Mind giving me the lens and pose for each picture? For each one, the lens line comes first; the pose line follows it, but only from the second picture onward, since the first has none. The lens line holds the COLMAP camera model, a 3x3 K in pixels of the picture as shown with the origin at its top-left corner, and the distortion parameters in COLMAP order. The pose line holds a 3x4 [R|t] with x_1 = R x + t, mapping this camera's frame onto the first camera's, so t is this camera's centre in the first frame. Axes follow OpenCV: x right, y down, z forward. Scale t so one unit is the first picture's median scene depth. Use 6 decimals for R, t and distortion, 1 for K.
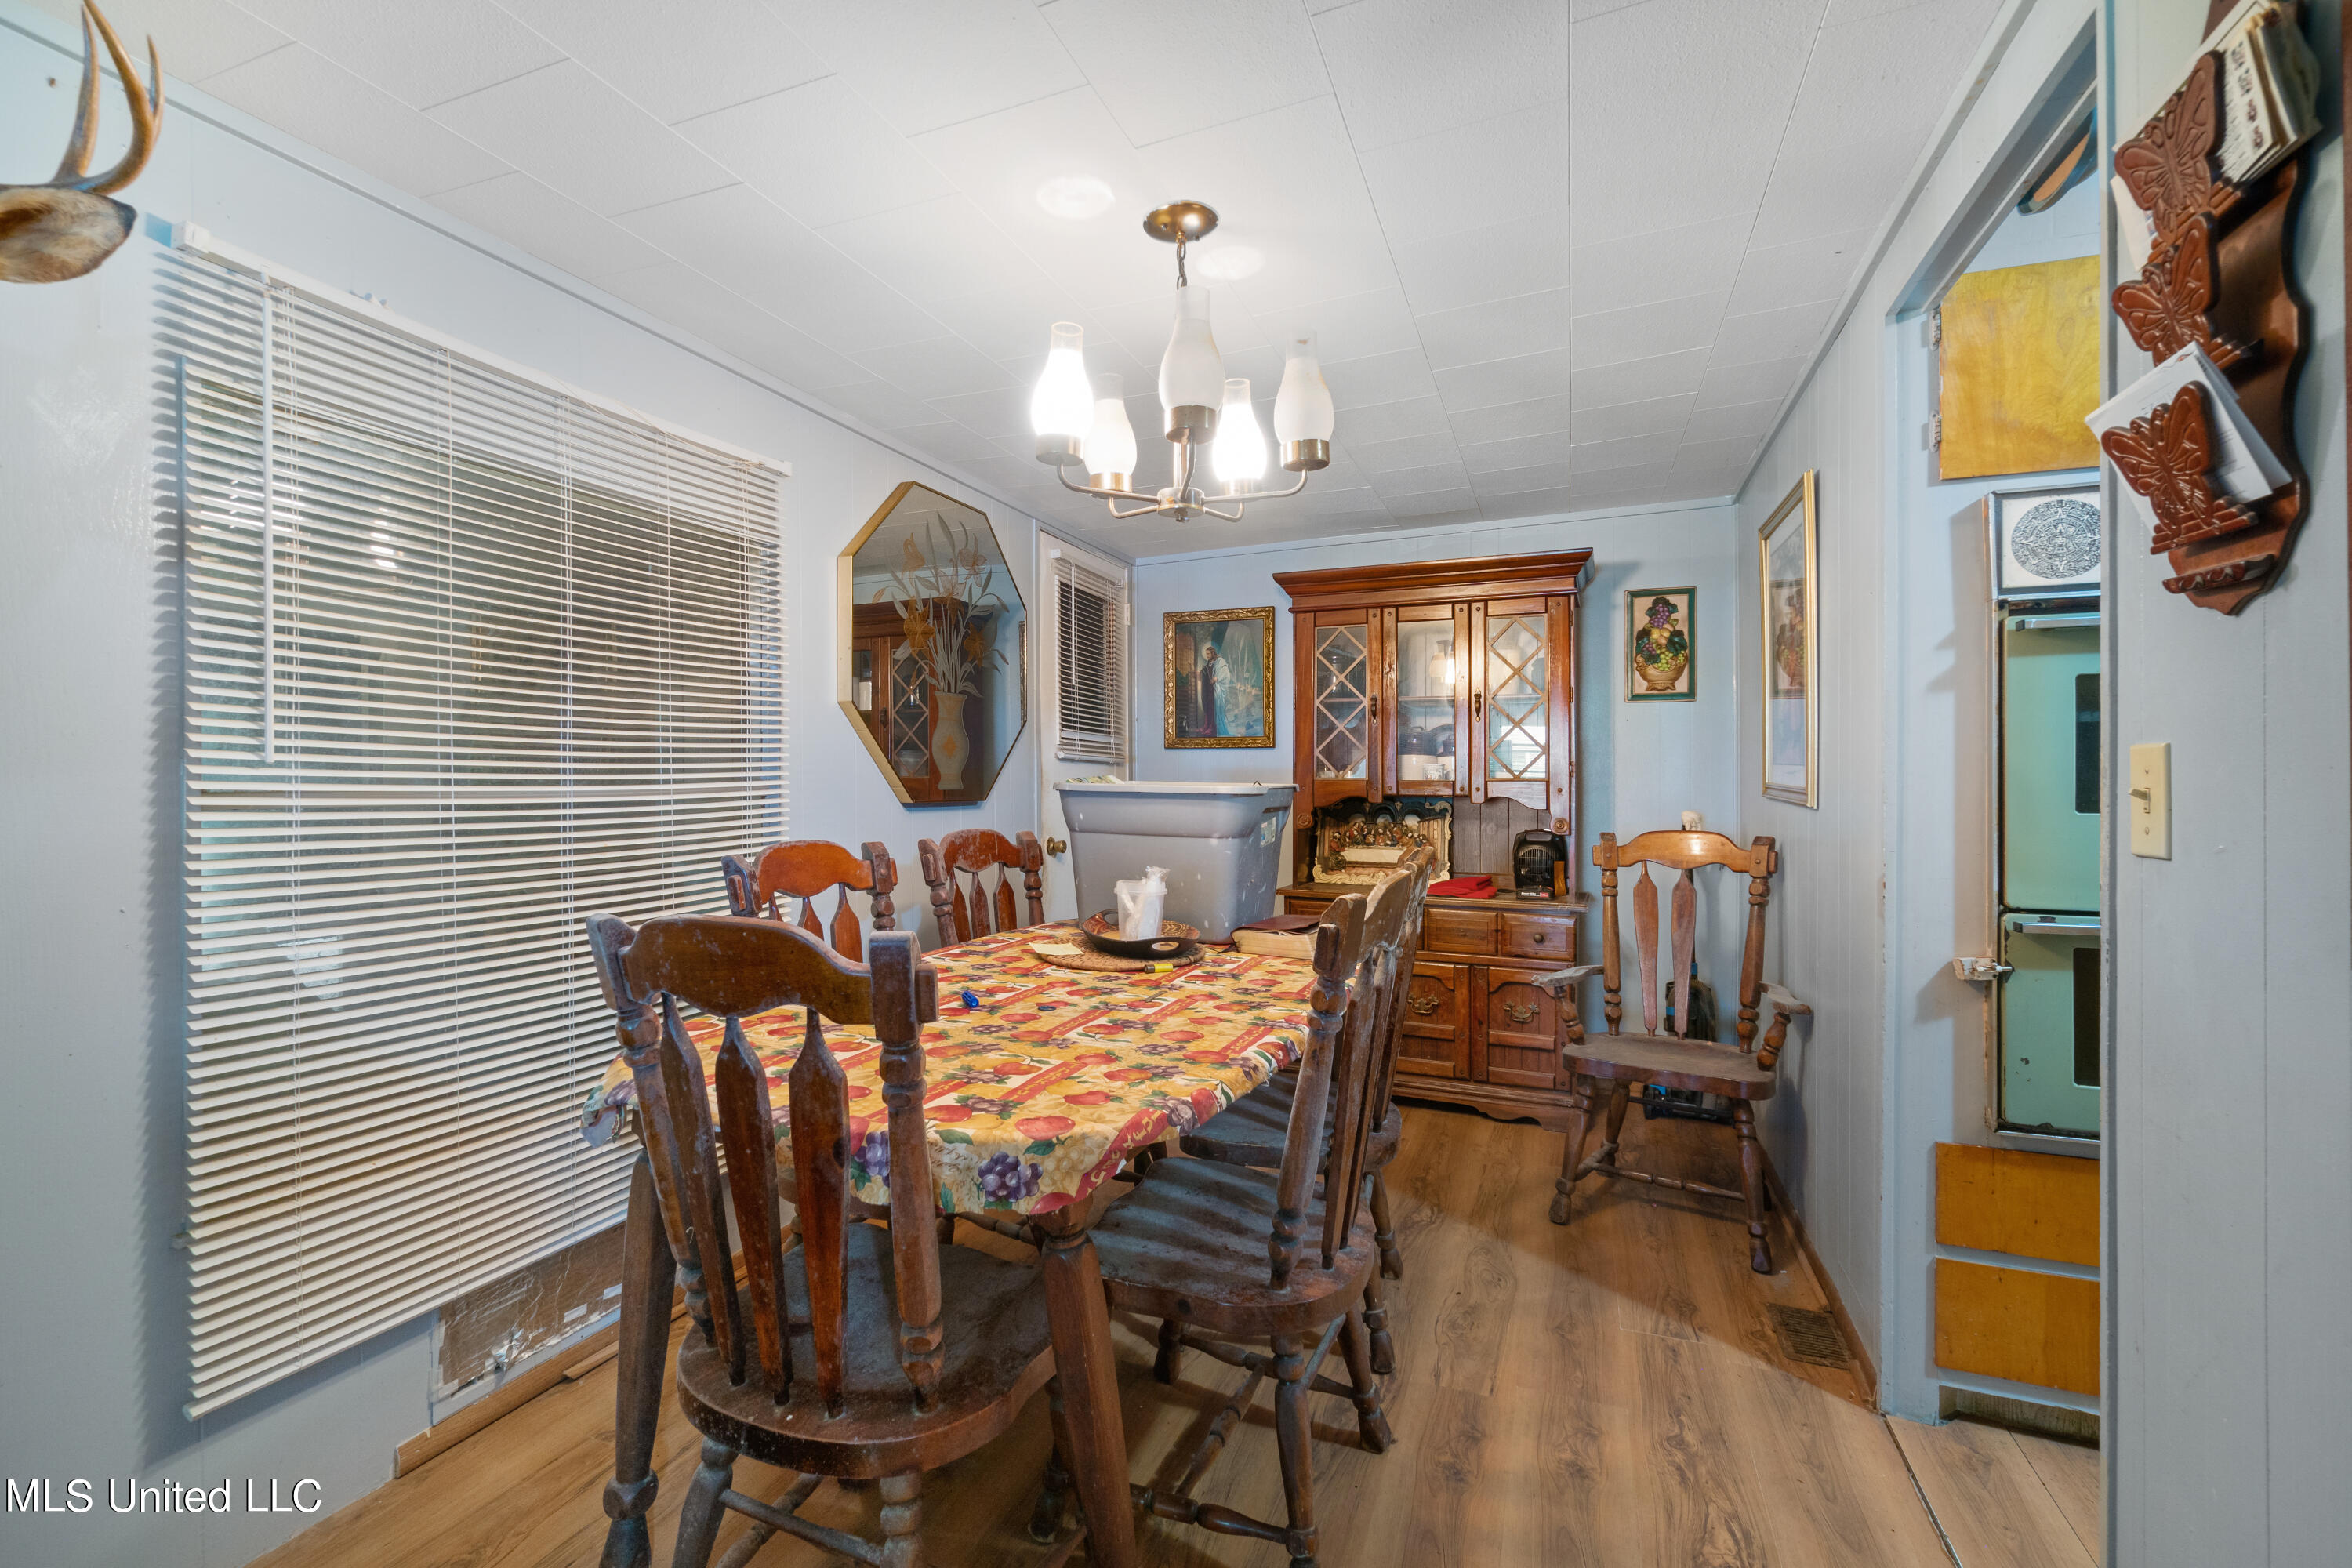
lens RADIAL K [[1009.9, 0, 1177.7], [0, 1009.9, 774.0], [0, 0, 1]] dist [-0.010456, 0.002906]
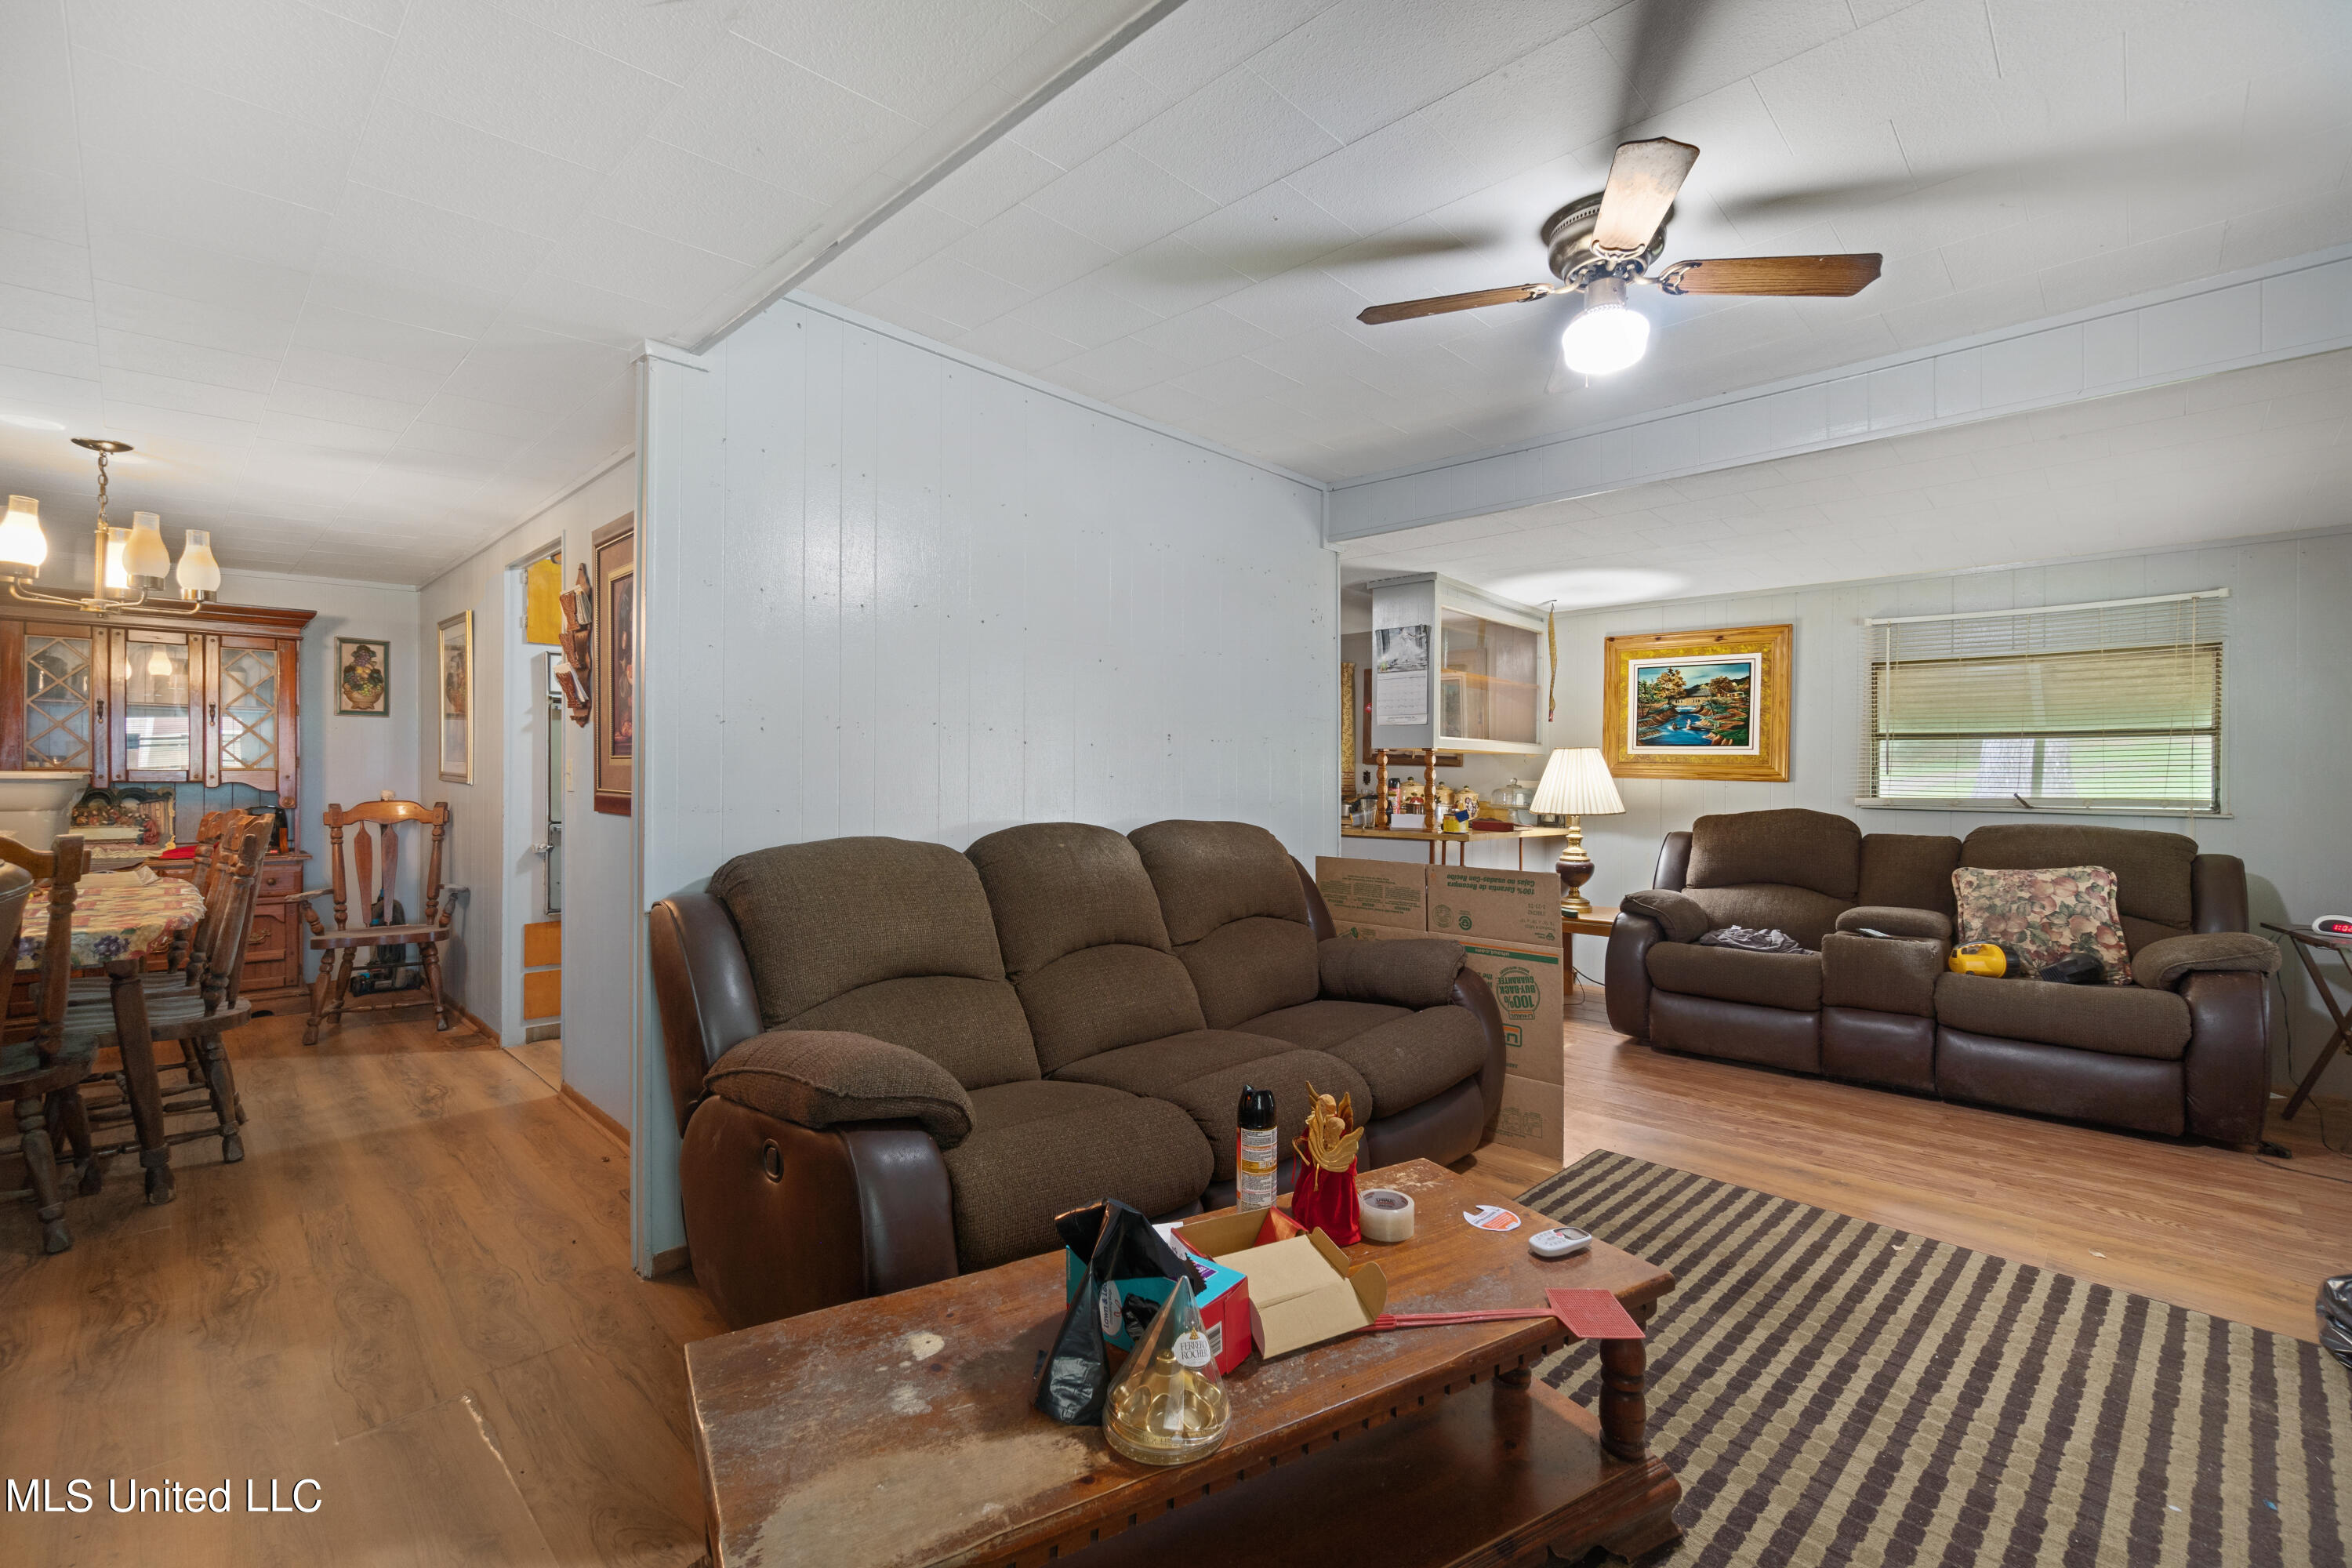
lens RADIAL K [[1059.6, 0, 1176.2], [0, 1059.6, 773.3], [0, 0, 1]] dist [-0.002306, -0.000466]
pose [[0.401528, -0.002197, 0.915844, -0.541996], [-0.005060, 0.999977, 0.004618, -0.002435], [-0.915833, -0.006489, 0.401507, -0.835291]]
